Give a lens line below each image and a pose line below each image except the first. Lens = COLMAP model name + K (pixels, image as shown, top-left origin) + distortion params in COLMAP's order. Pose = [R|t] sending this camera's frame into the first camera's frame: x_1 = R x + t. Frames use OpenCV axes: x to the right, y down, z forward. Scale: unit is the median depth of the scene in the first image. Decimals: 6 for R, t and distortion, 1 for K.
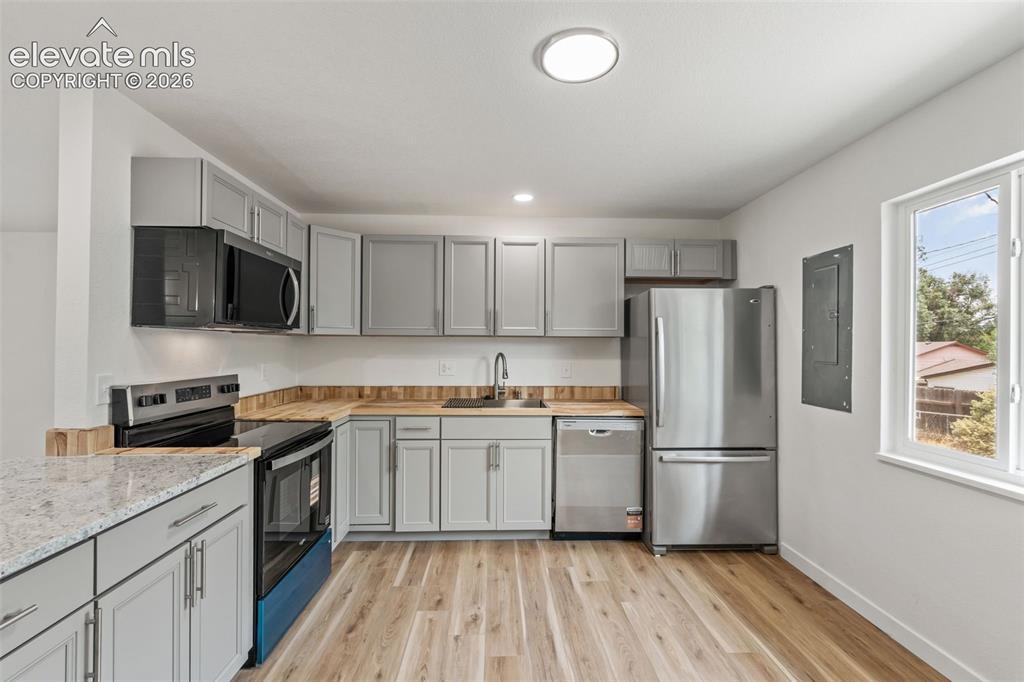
lens RADIAL K [[448.1, 0, 512.0], [0, 448.1, 341.0], [0, 0, 1]] dist [-0.002378, 0.000053]
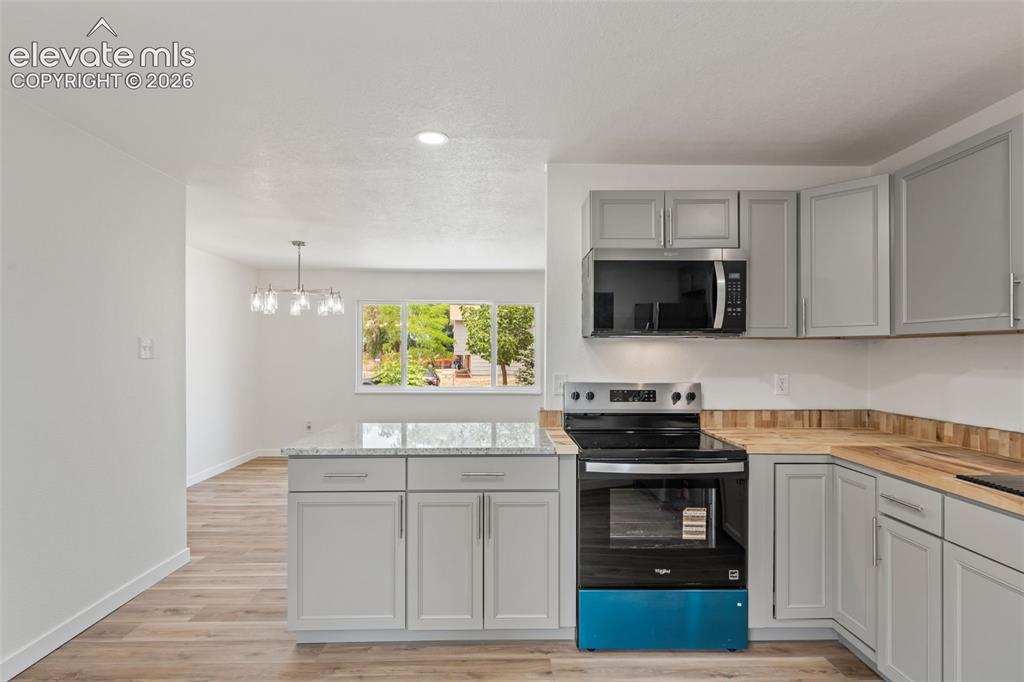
lens RADIAL K [[521.4, 0, 513.3], [0, 521.4, 351.6], [0, 0, 1]] dist [-0.000705, 0.000096]
pose [[-0.017576, -0.008533, -0.999809, 0.445819], [0.009201, 0.999920, -0.008696, 0.012531], [0.999803, -0.009352, -0.017496, 0.556796]]
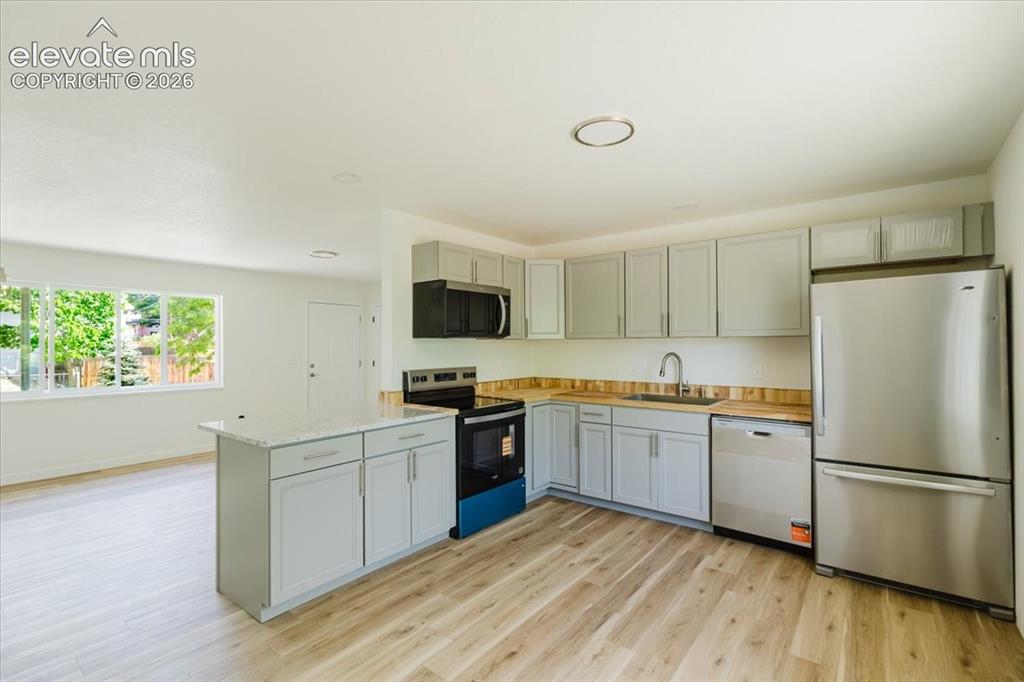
lens RADIAL K [[469.8, 0, 512.0], [0, 469.8, 341.0], [0, 0, 1]] dist [0.000697, 0.001328]
pose [[0.762314, -0.013324, -0.647070, 0.472525], [0.016603, 0.999862, -0.001029, -0.008659], [0.646994, -0.009959, 0.762430, -0.135977]]
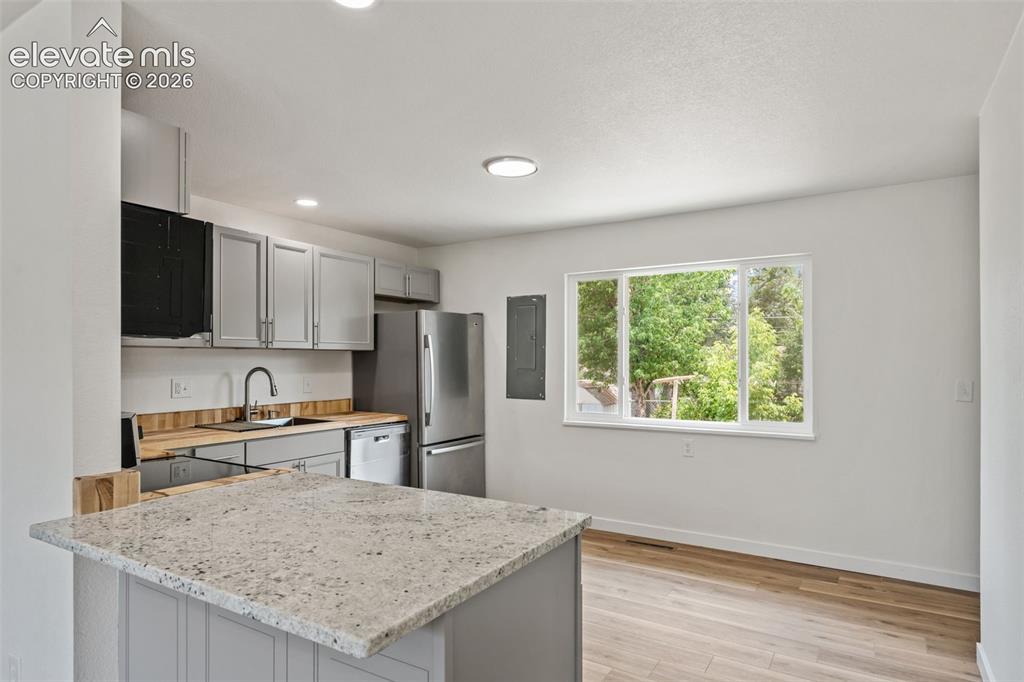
lens RADIAL K [[589.7, 0, 509.4], [0, 589.7, 354.9], [0, 0, 1]] dist [0.000821, 0.001030]
pose [[0.562436, 0.000941, 0.826841, -0.846782], [-0.006143, 0.999977, 0.003040, -0.005129], [-0.826818, -0.006789, 0.562428, -0.062510]]
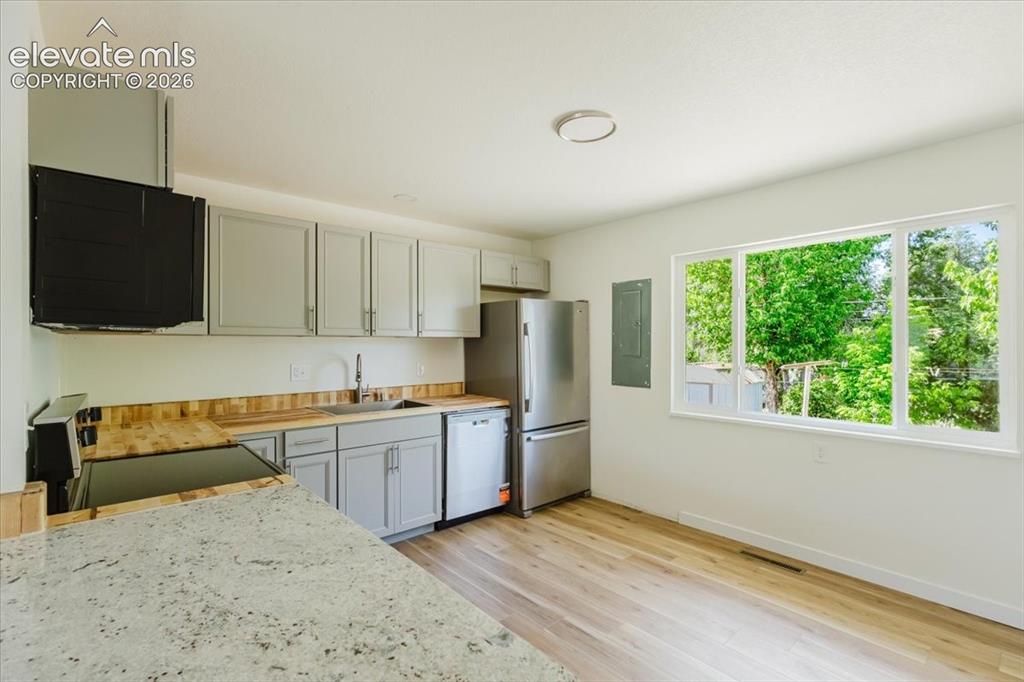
lens RADIAL K [[469.8, 0, 512.0], [0, 469.8, 341.0], [0, 0, 1]] dist [0.000697, 0.001328]
pose [[0.776600, -0.003430, 0.629985, -0.503200], [-0.002577, 0.999960, 0.008620, -0.012040], [-0.629989, -0.008318, 0.776559, 0.038925]]
